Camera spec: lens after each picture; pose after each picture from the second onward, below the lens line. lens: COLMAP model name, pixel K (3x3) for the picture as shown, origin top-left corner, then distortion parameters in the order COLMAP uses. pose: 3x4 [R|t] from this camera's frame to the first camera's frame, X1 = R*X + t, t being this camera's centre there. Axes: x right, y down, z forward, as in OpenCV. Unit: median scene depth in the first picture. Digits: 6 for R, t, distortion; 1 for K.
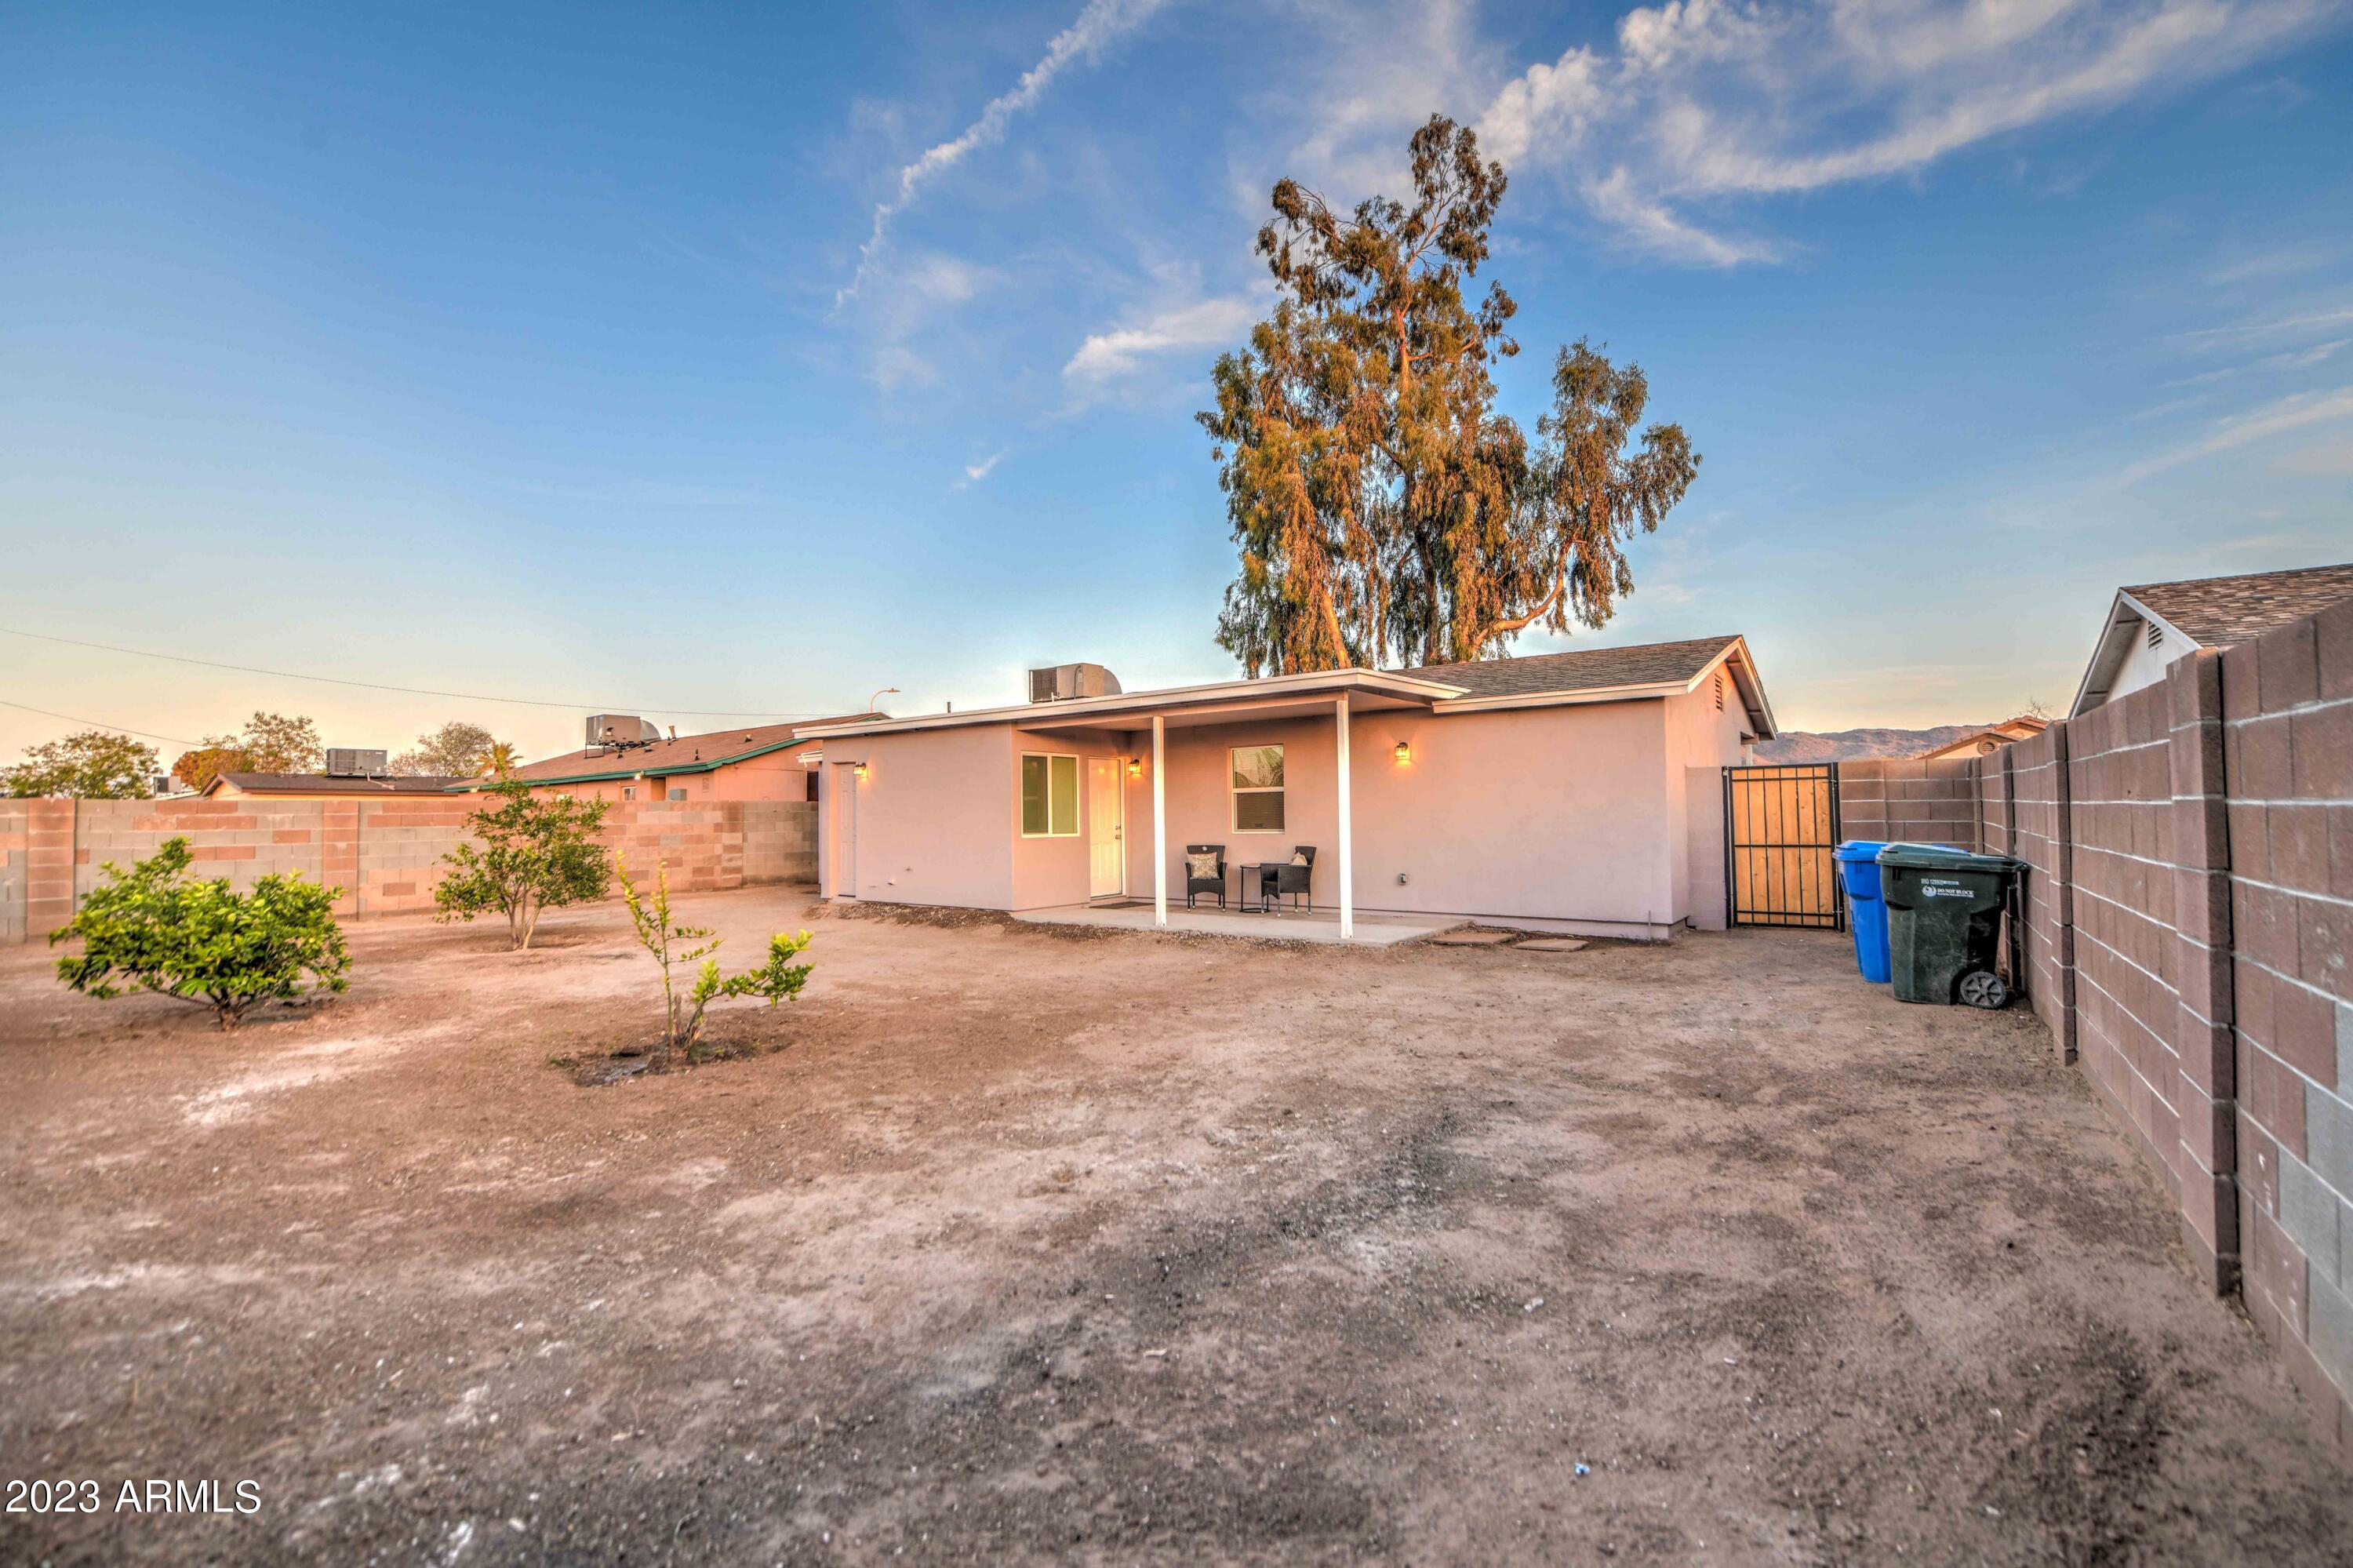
lens RADIAL K [[993.1, 0, 1192.4], [0, 993.1, 809.6], [0, 0, 1]] dist [-0.002507, -0.000612]
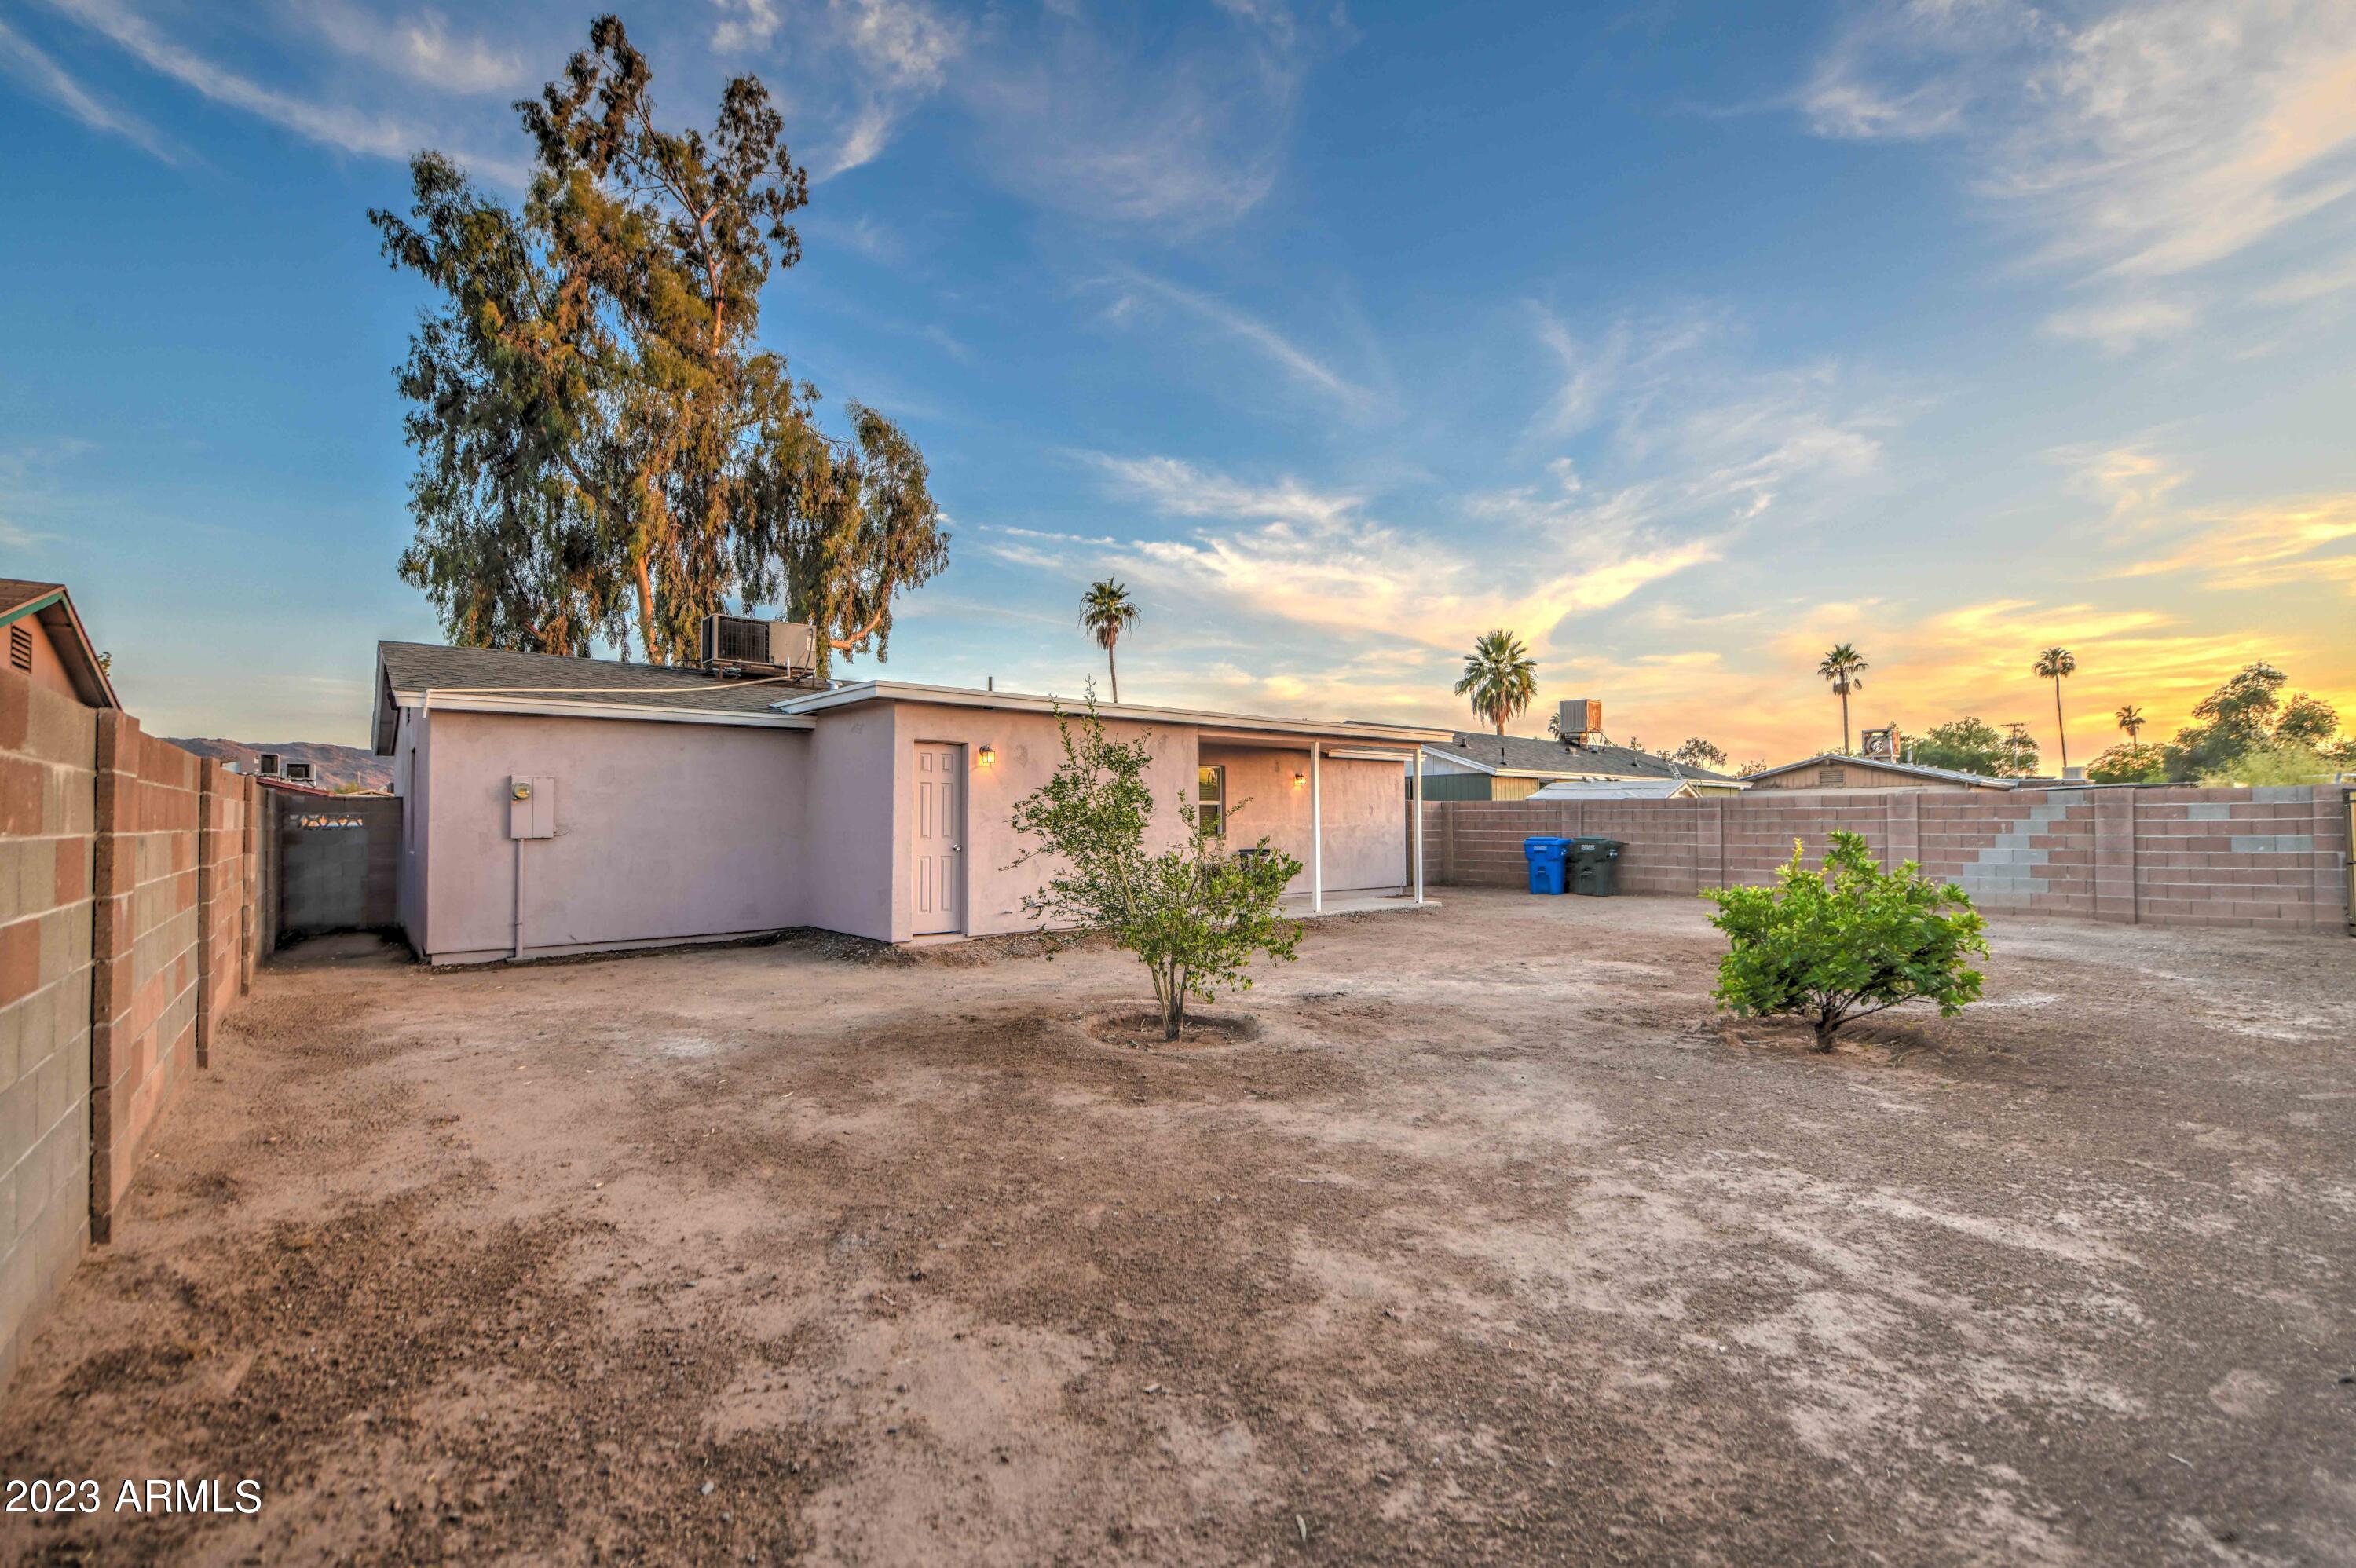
lens RADIAL K [[1011.2, 0, 1178.7], [0, 1011.2, 841.7], [0, 0, 1]] dist [-0.014733, -0.000517]
pose [[0.254733, -0.003937, 0.967003, -1.176877], [-0.004611, 0.999975, 0.005286, 0.020774], [-0.967000, -0.005805, 0.254709, 0.777043]]
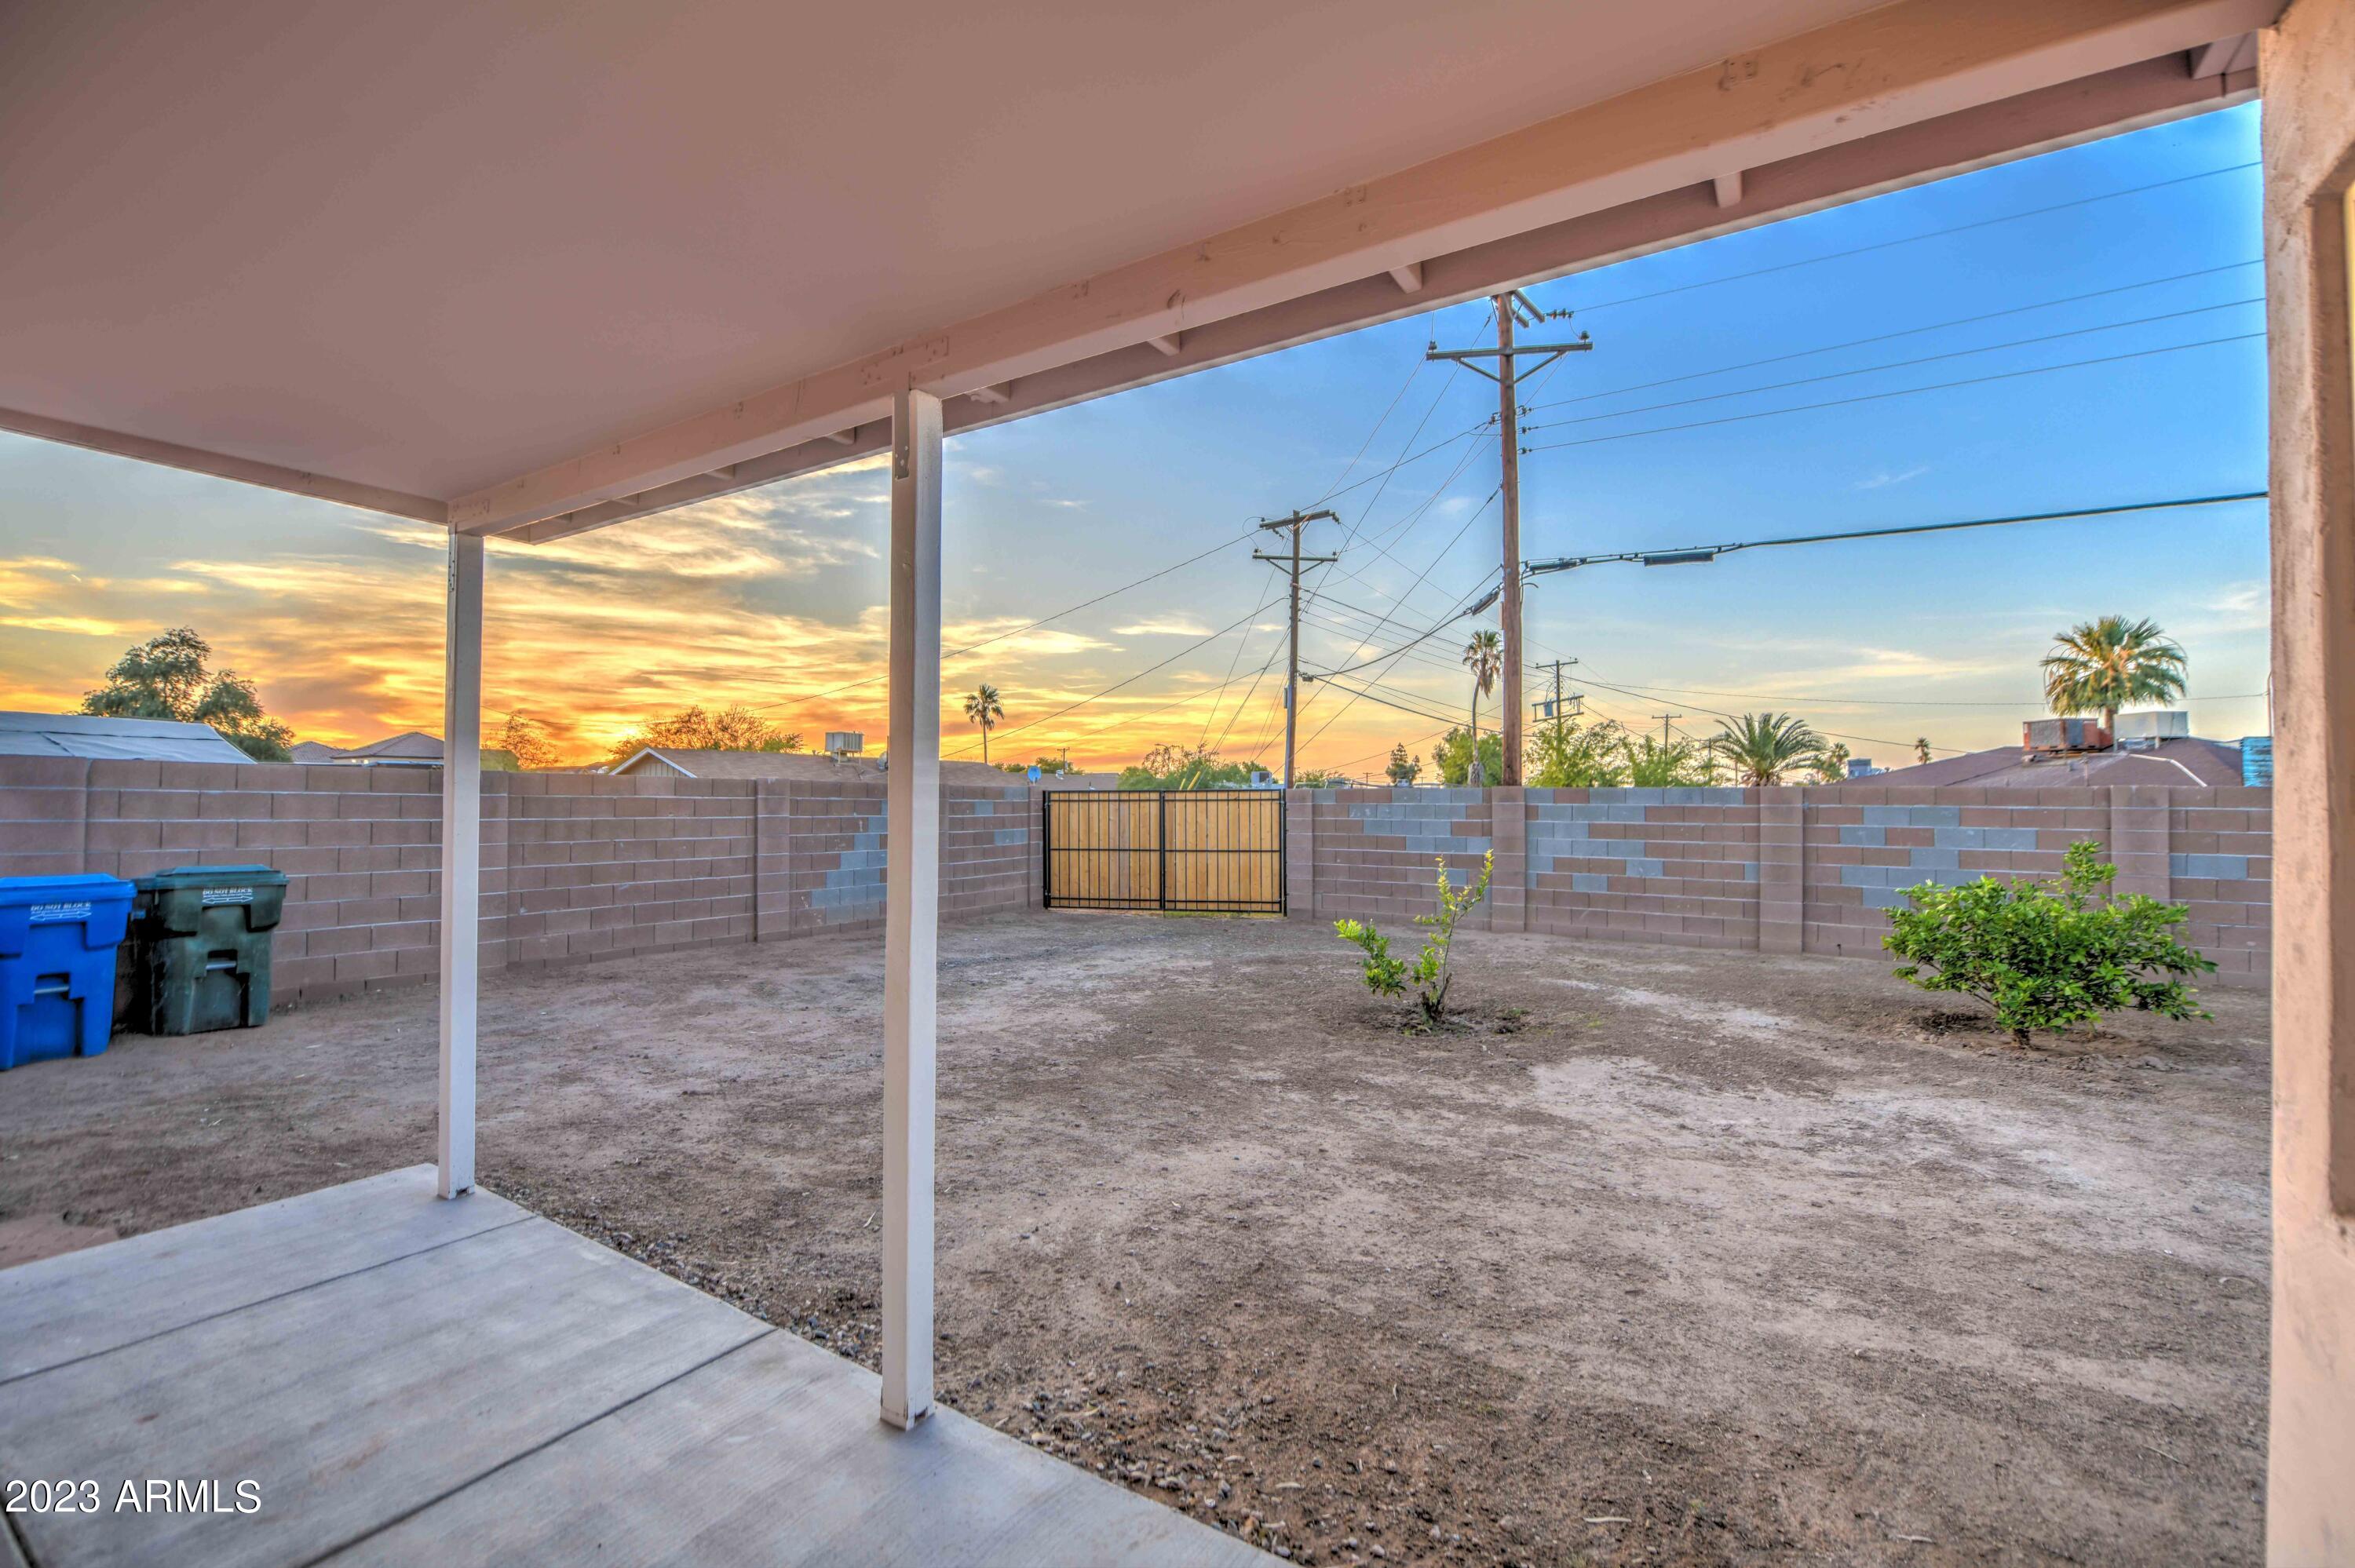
lens RADIAL K [[983.1, 0, 1177.5], [0, 983.1, 784.0], [0, 0, 1]] dist [-0.016376, -0.000438]
pose [[-0.998367, 0.007379, -0.056644, -0.067290], [0.008768, 0.999666, -0.024302, -0.007696], [0.056446, -0.024759, -0.998099, 1.105791]]
